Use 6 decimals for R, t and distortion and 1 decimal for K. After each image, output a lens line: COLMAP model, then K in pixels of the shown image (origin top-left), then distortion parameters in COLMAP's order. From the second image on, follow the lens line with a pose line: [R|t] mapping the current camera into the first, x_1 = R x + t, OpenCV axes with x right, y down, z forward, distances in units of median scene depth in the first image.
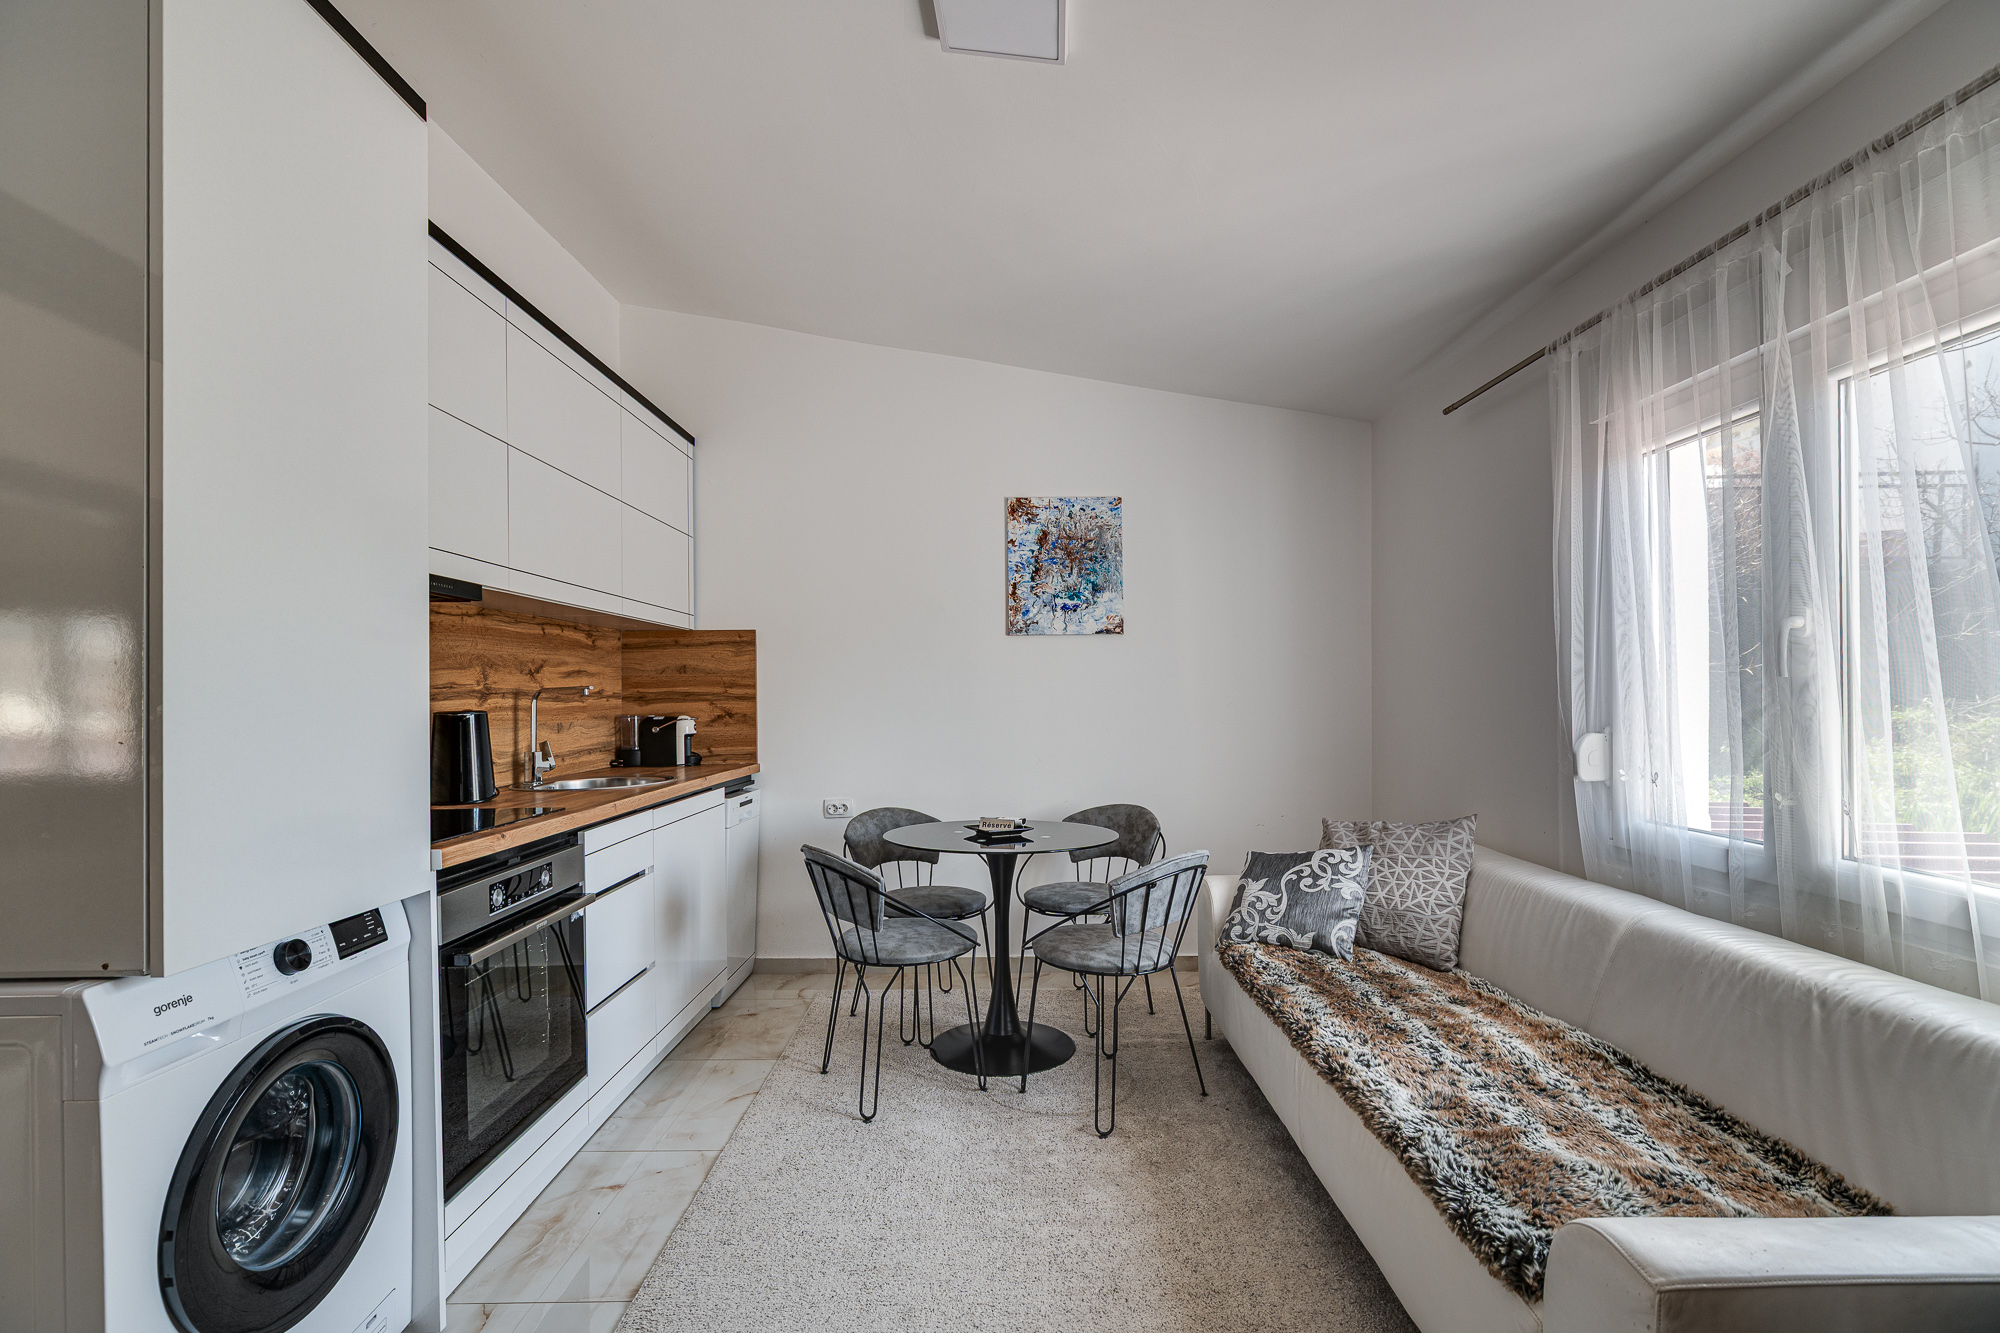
lens RADIAL K [[893.0, 0, 1030.0], [0, 893.0, 696.2], [0, 0, 1]] dist [-0.002526, -0.001035]
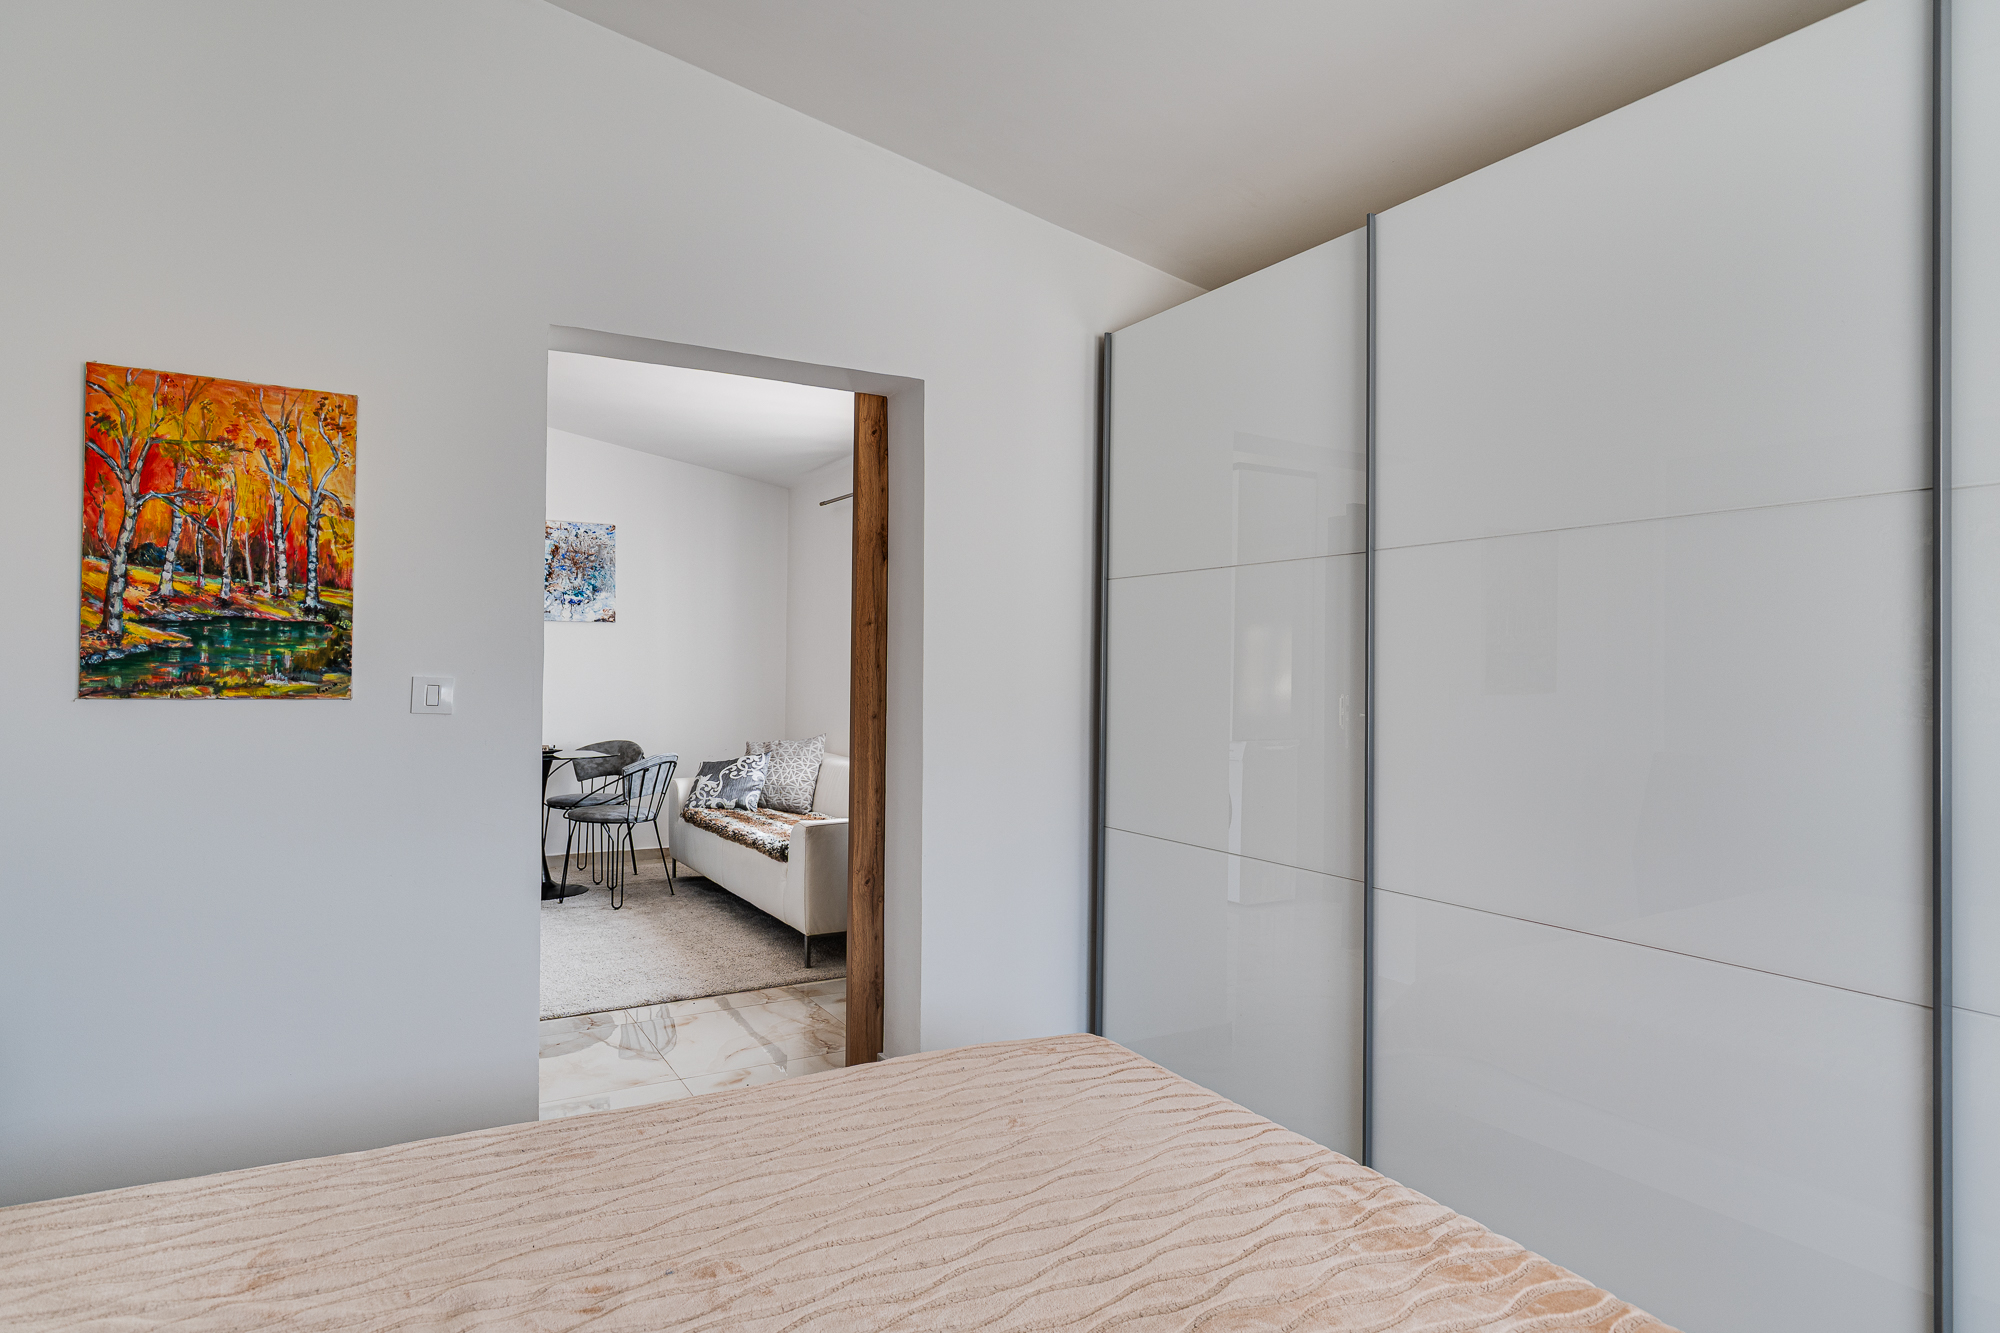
lens RADIAL K [[1138.3, 0, 1018.1], [0, 1138.3, 665.1], [0, 0, 1]] dist [0.007941, -0.000137]
pose [[0.876531, 0.019159, 0.480964, -0.267167], [-0.016612, 0.999816, -0.009553, 0.005420], [-0.481059, 0.000384, 0.876688, -1.169190]]
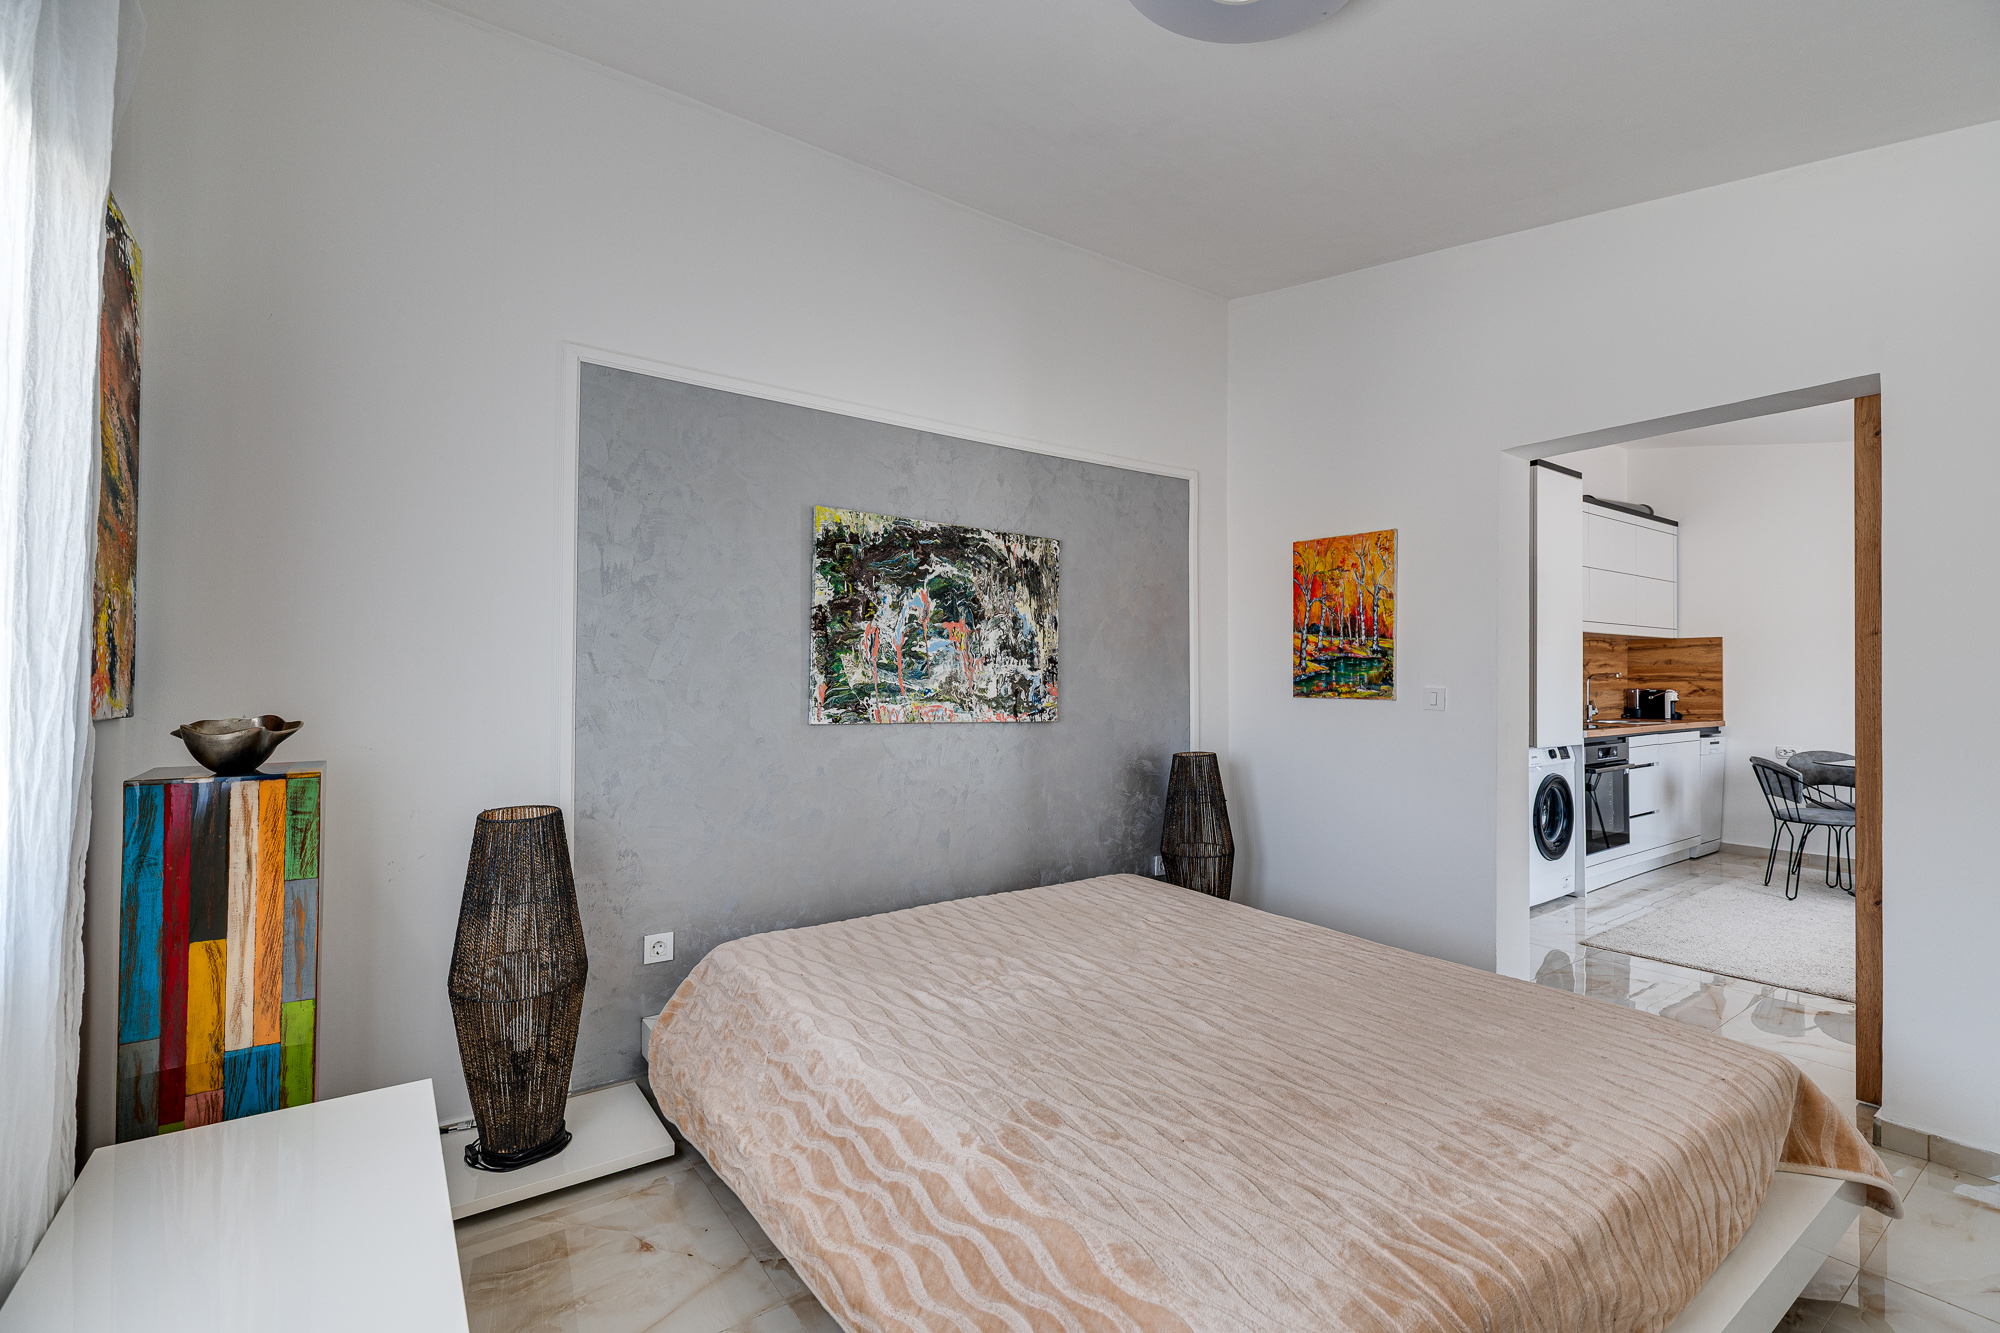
lens RADIAL K [[893.0, 0, 1001.1], [0, 893.0, 673.1], [0, 0, 1]] dist [-0.002526, -0.001035]
pose [[0.554383, 0.002703, -0.832258, 0.404038], [-0.005947, 0.999982, -0.000714, -0.000910], [0.832241, 0.005345, 0.554389, -1.271946]]
